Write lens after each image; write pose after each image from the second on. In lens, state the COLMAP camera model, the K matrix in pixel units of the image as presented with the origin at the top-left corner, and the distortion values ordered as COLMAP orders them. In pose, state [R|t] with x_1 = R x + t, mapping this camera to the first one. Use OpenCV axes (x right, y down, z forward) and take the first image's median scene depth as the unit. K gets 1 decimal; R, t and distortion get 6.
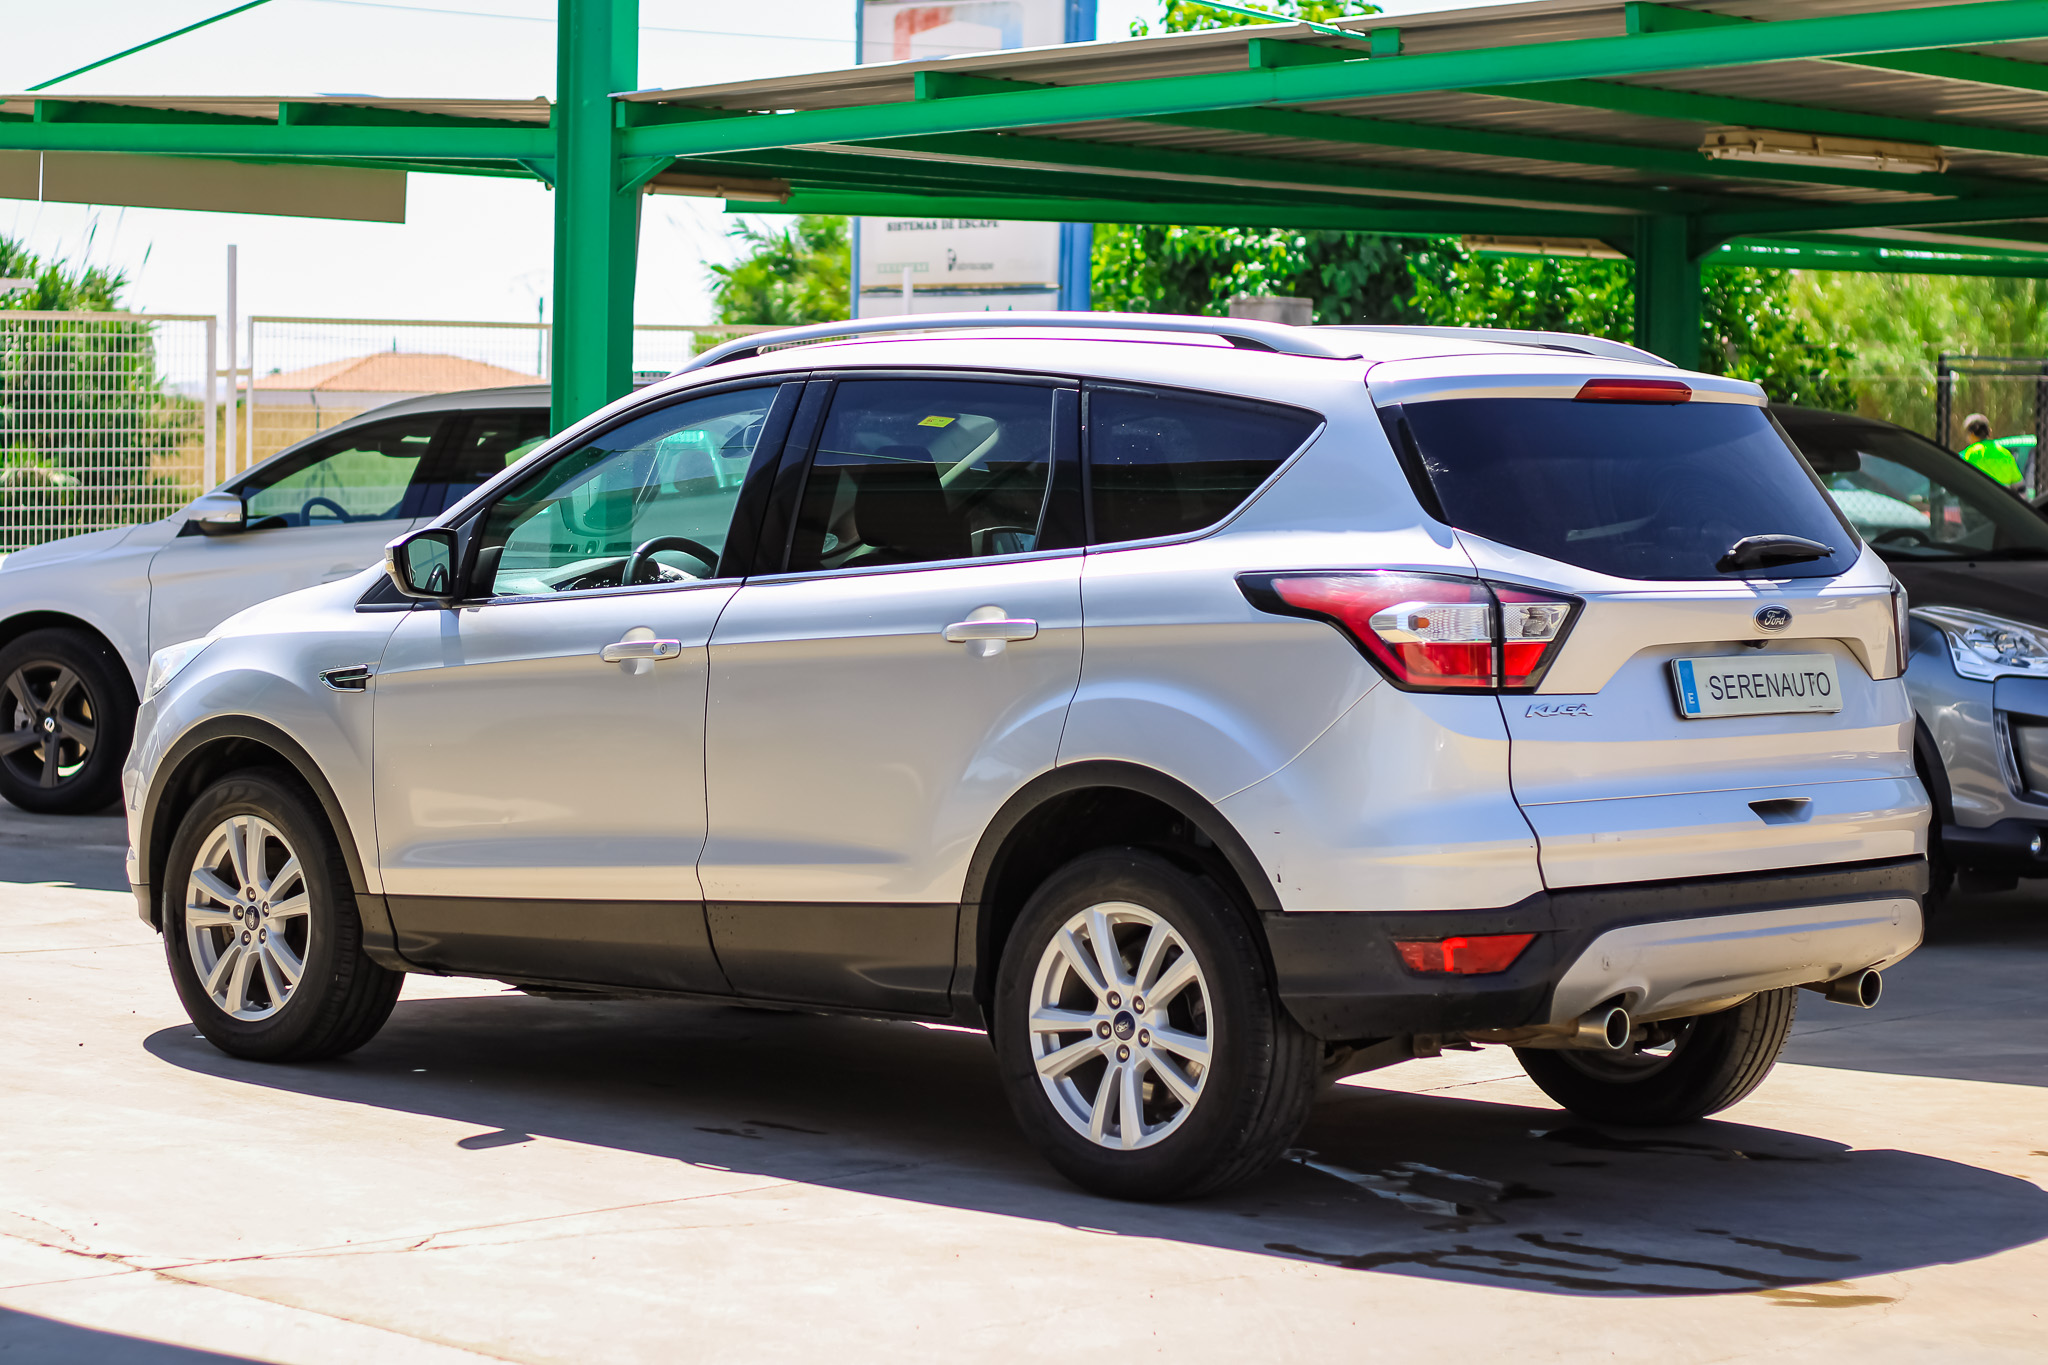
lens RADIAL K [[4878.4, 0, 1024.0], [0, 4878.4, 682.5], [0, 0, 1]] dist [-0.067328, -0.246921]
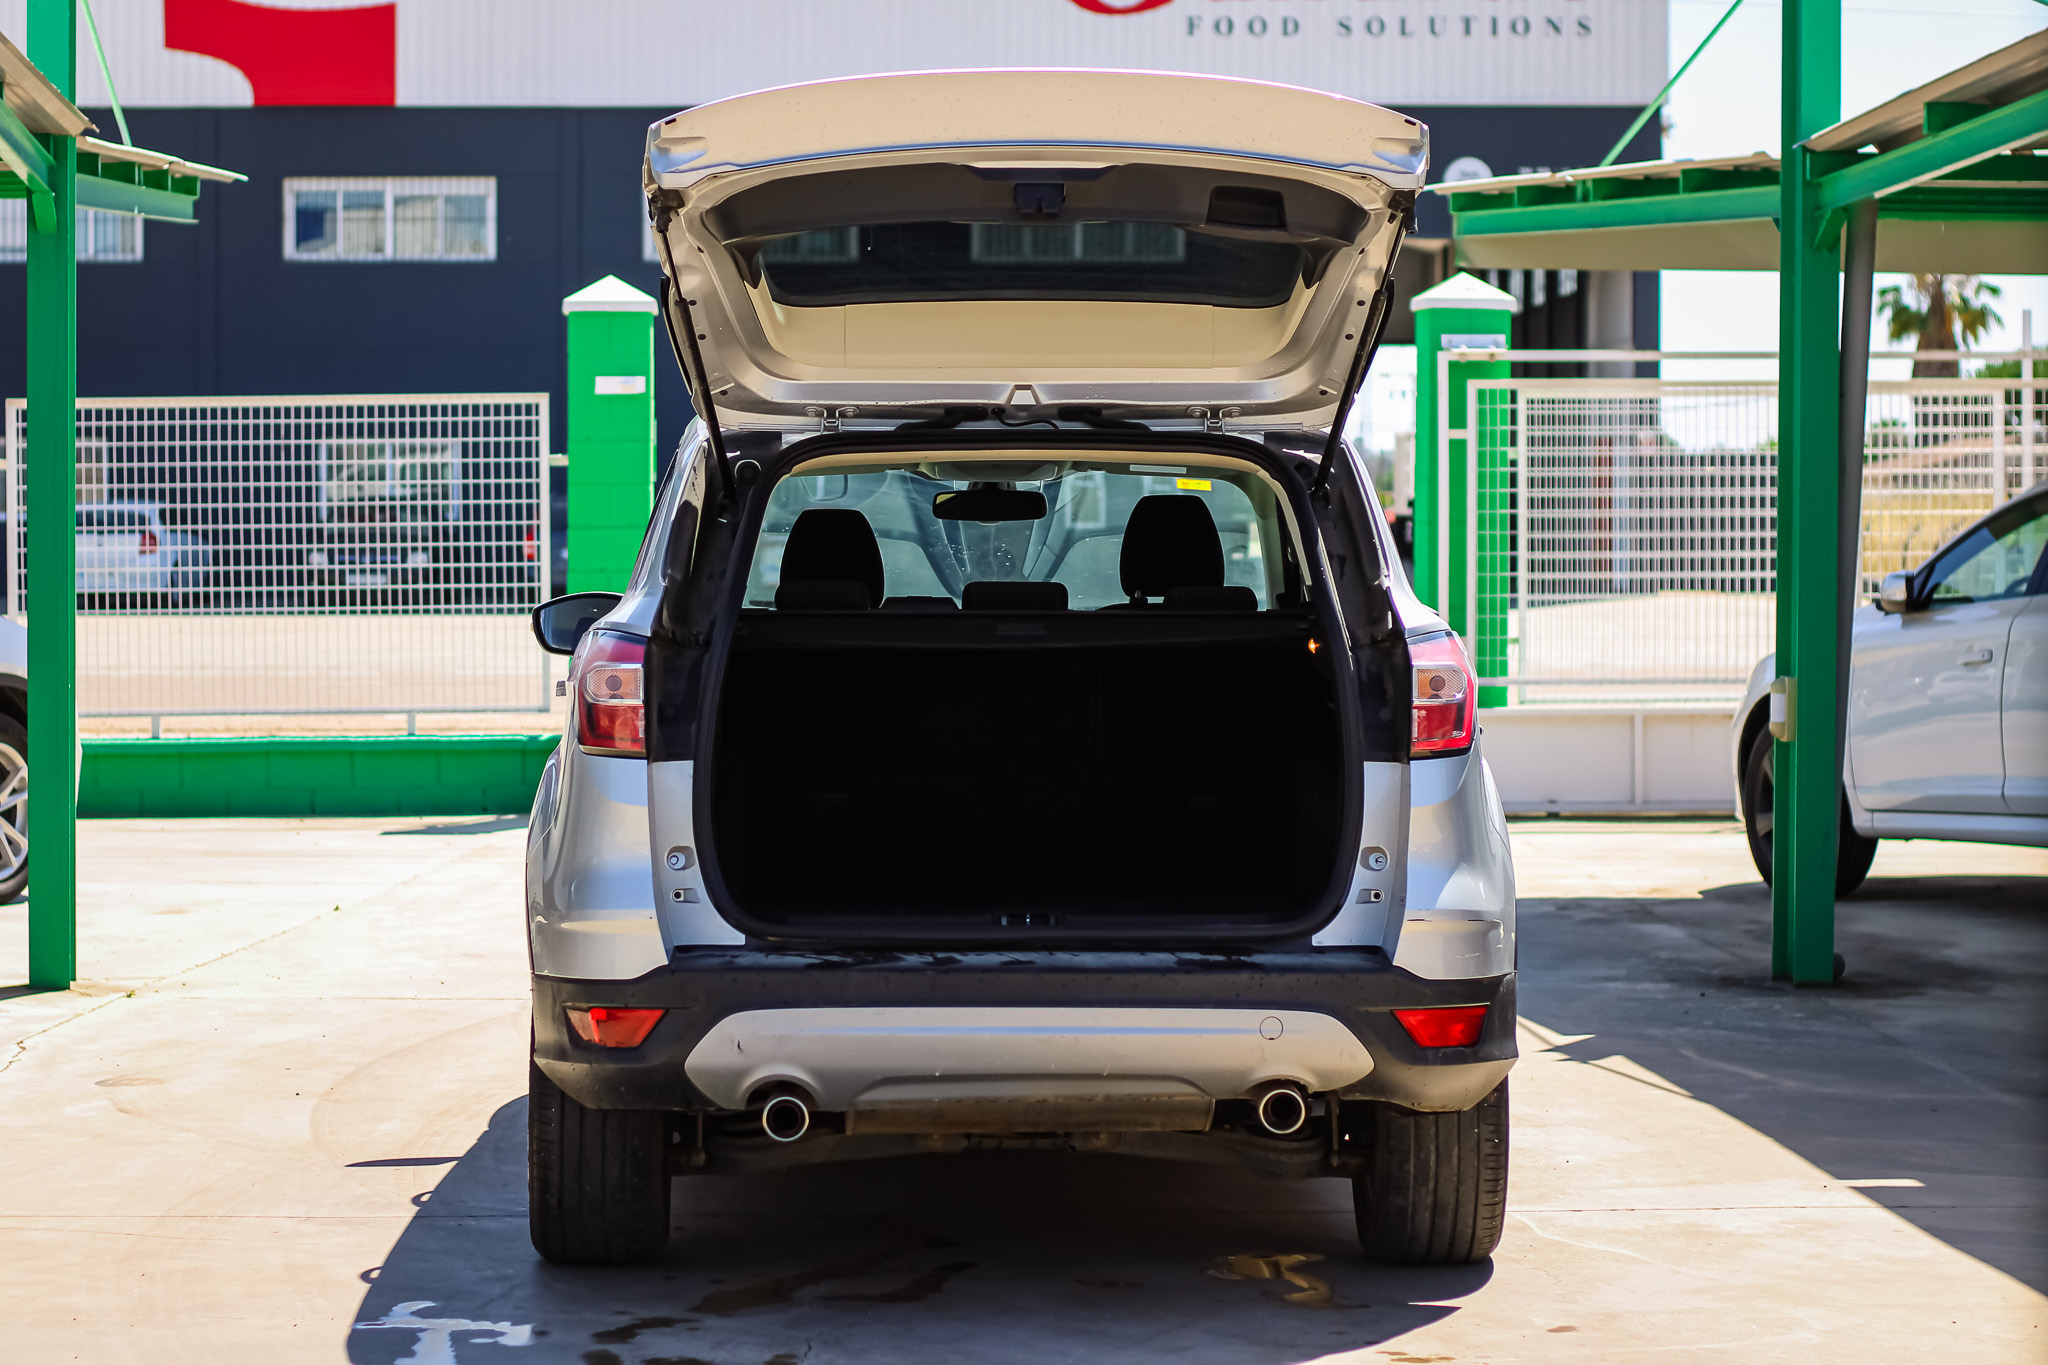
lens RADIAL K [[4878.4, 0, 1024.0], [0, 4878.4, 682.5], [0, 0, 1]] dist [-0.067328, -0.246921]
pose [[0.694409, 0.011401, -0.719490, 0.819052], [-0.025184, 0.999647, -0.008465, -0.006176], [0.719139, 0.023998, 0.694451, 0.373701]]
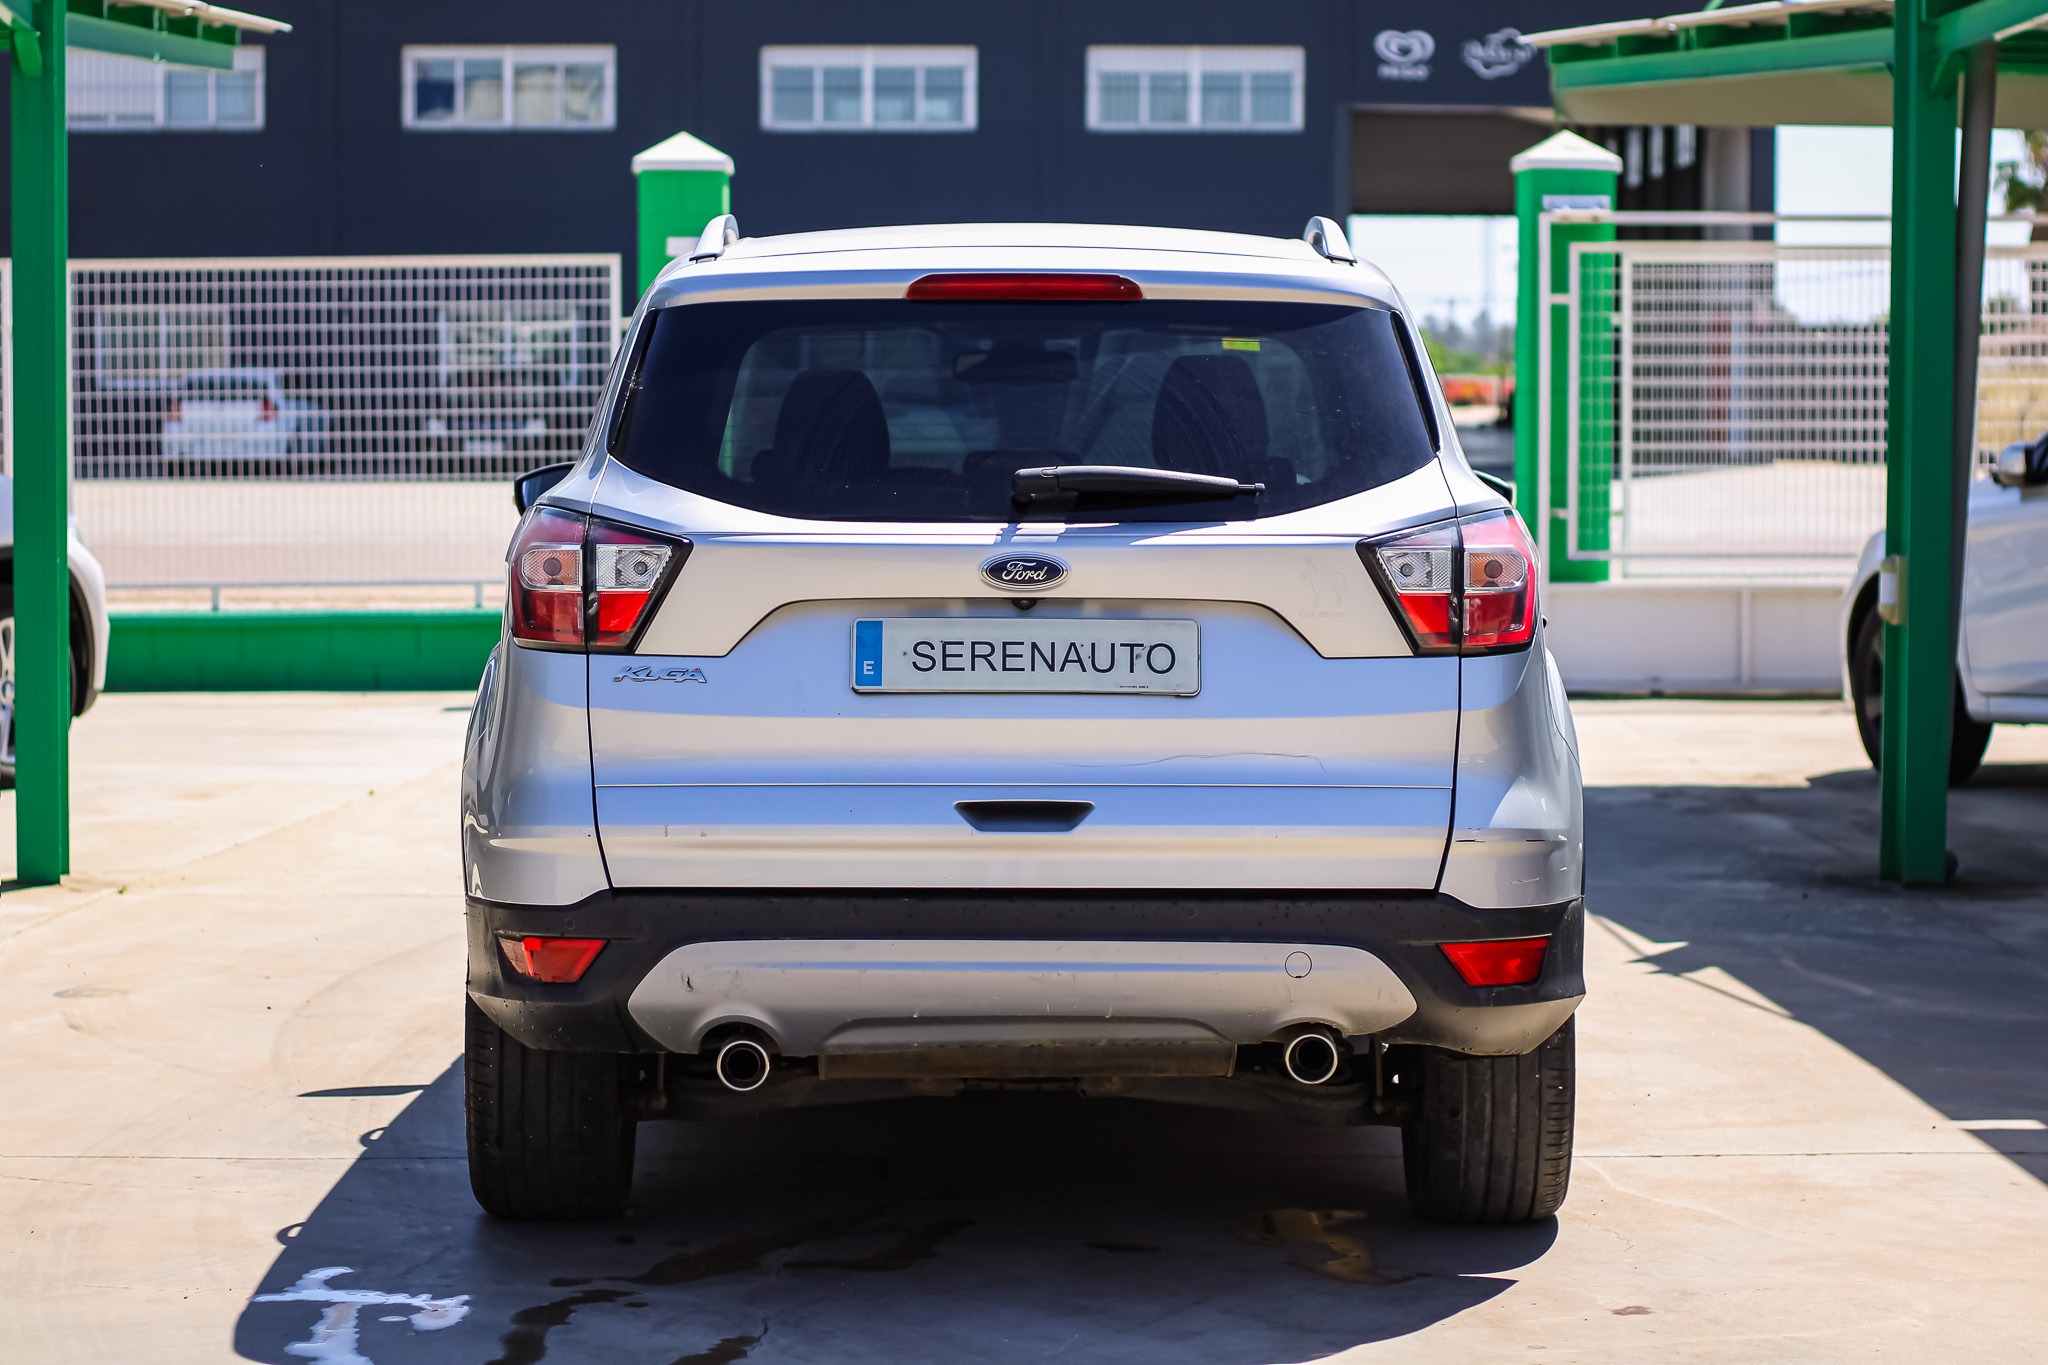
lens RADIAL K [[4784.6, 0, 1091.2], [0, 4784.6, 678.0], [0, 0, 1]] dist [-0.051767, -0.536999]
pose [[0.685142, 0.032780, -0.727671, 0.737772], [-0.027918, 0.999435, 0.018735, -0.010923], [0.727874, 0.007479, 0.685670, 0.483322]]
